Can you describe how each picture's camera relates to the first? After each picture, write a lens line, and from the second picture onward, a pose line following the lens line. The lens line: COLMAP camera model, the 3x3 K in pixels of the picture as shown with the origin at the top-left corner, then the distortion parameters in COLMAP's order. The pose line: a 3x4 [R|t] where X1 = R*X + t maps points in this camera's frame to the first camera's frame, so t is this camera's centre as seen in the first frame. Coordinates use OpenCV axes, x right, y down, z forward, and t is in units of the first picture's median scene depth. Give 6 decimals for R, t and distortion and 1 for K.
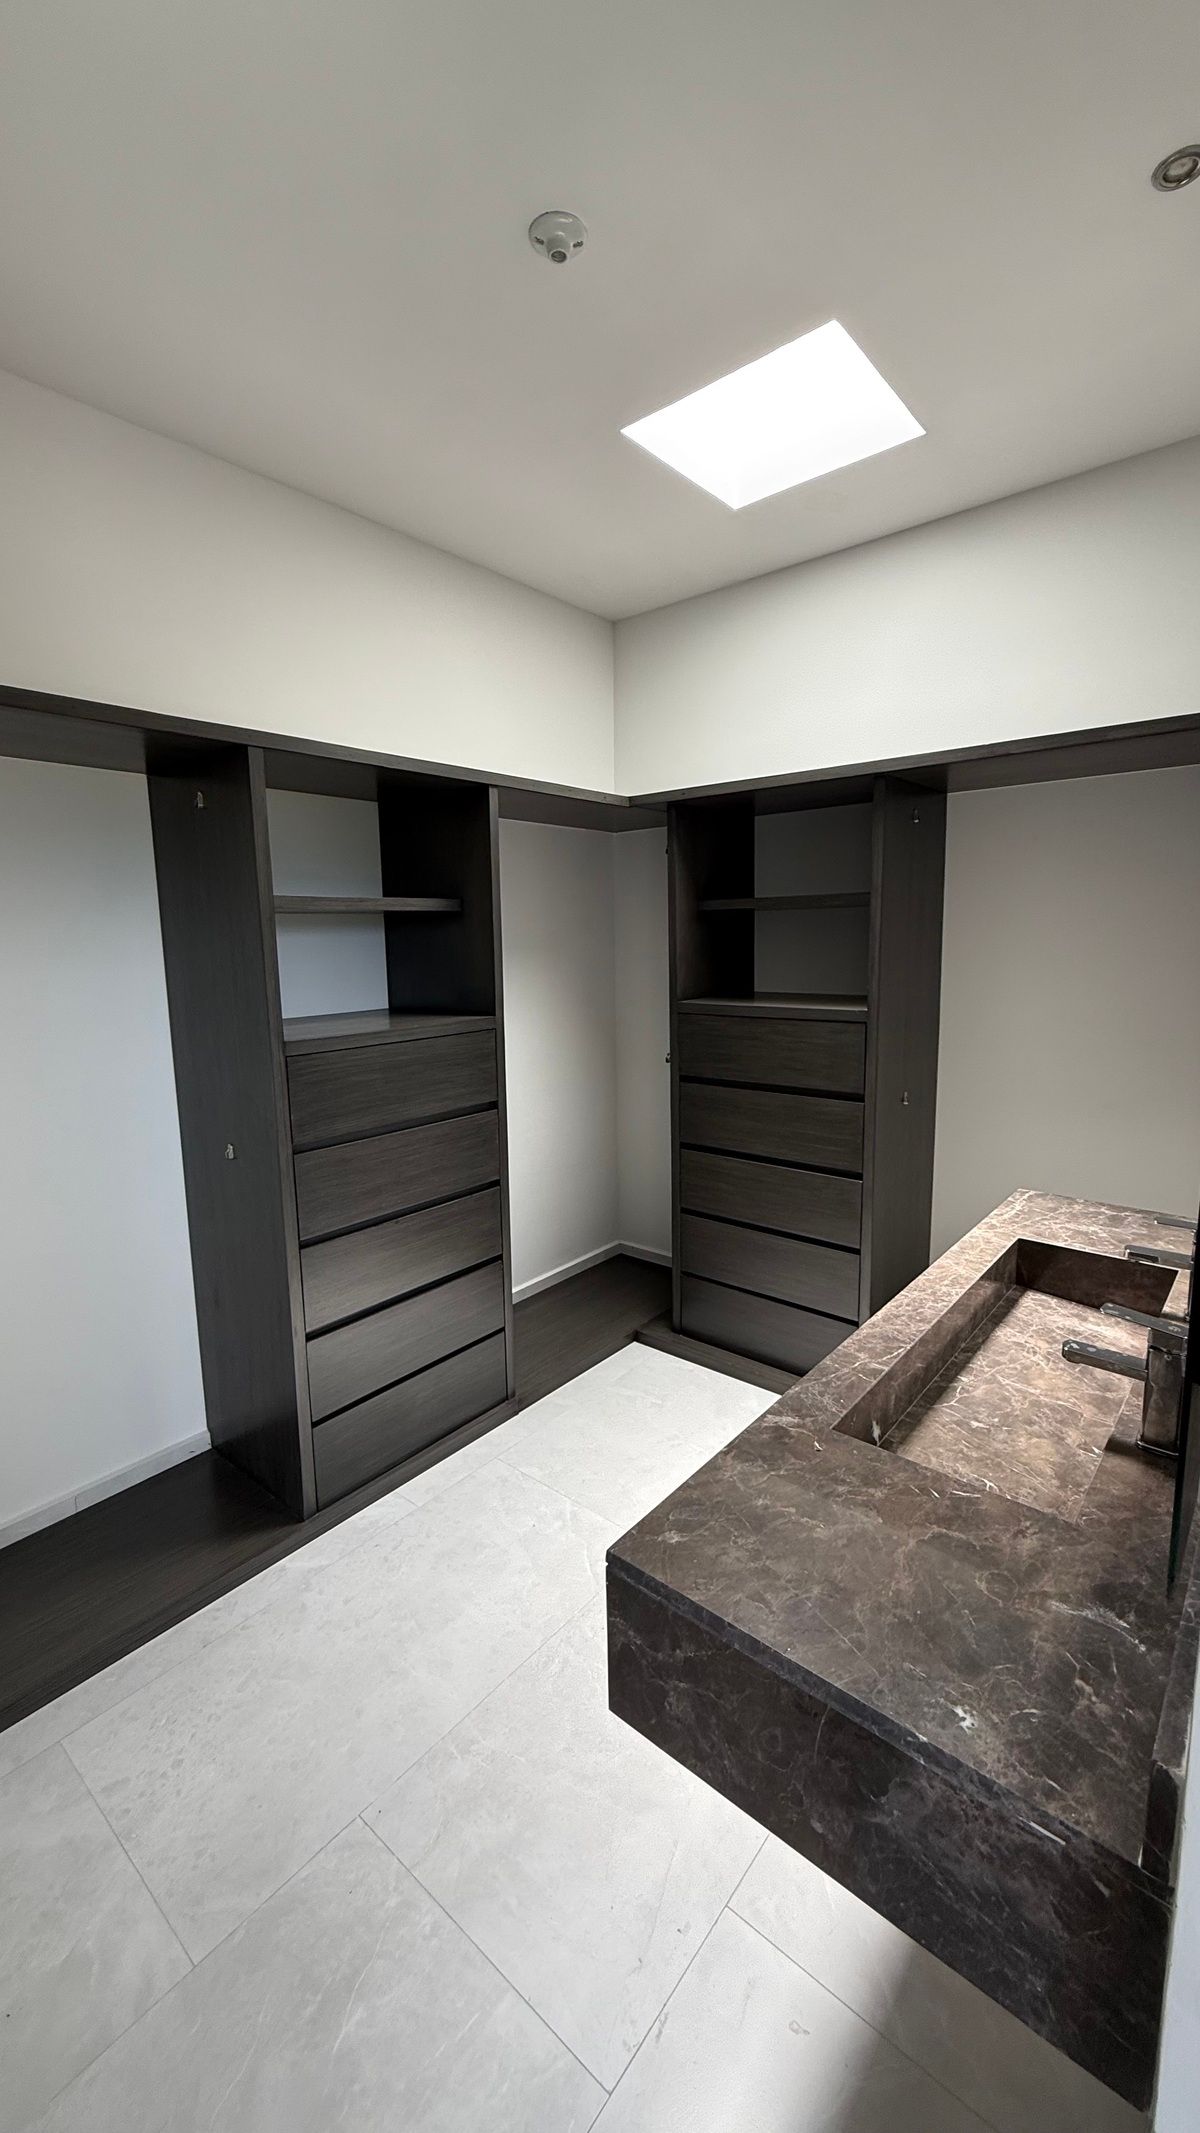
lens RADIAL K [[849.0, 0, 603.1], [0, 849.0, 1060.4], [0, 0, 1]] dist [0.001420, 0.000424]
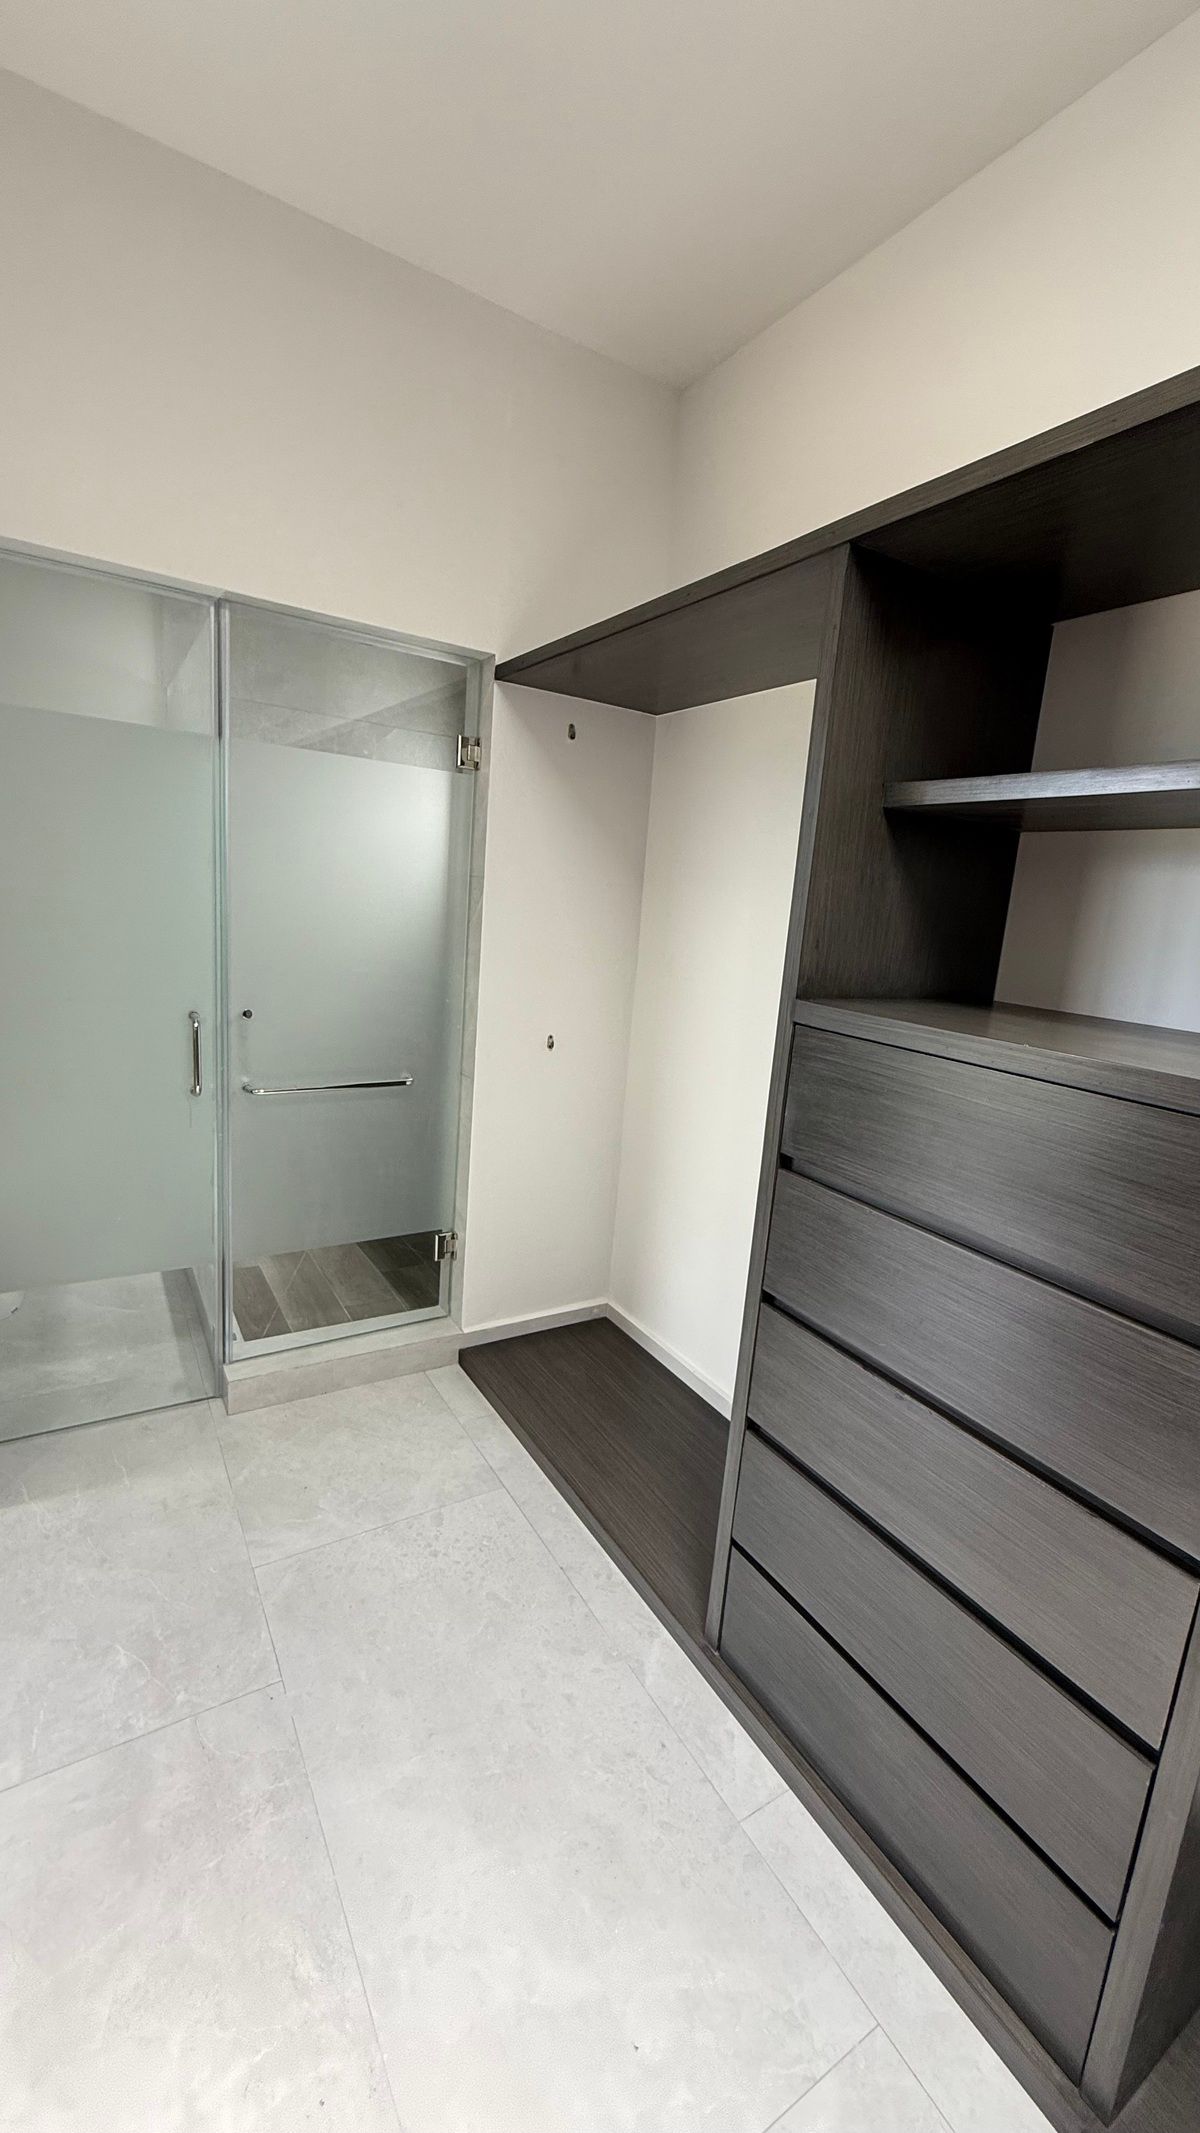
lens RADIAL K [[844.0, 0, 600.0], [0, 844.0, 1066.5], [0, 0, 1]] dist [-0.001083, -0.000028]
pose [[-0.319393, 0.172759, -0.931742, 0.349043], [-0.207382, 0.946664, 0.246615, -0.120368], [0.924652, 0.271994, -0.266531, 1.216253]]
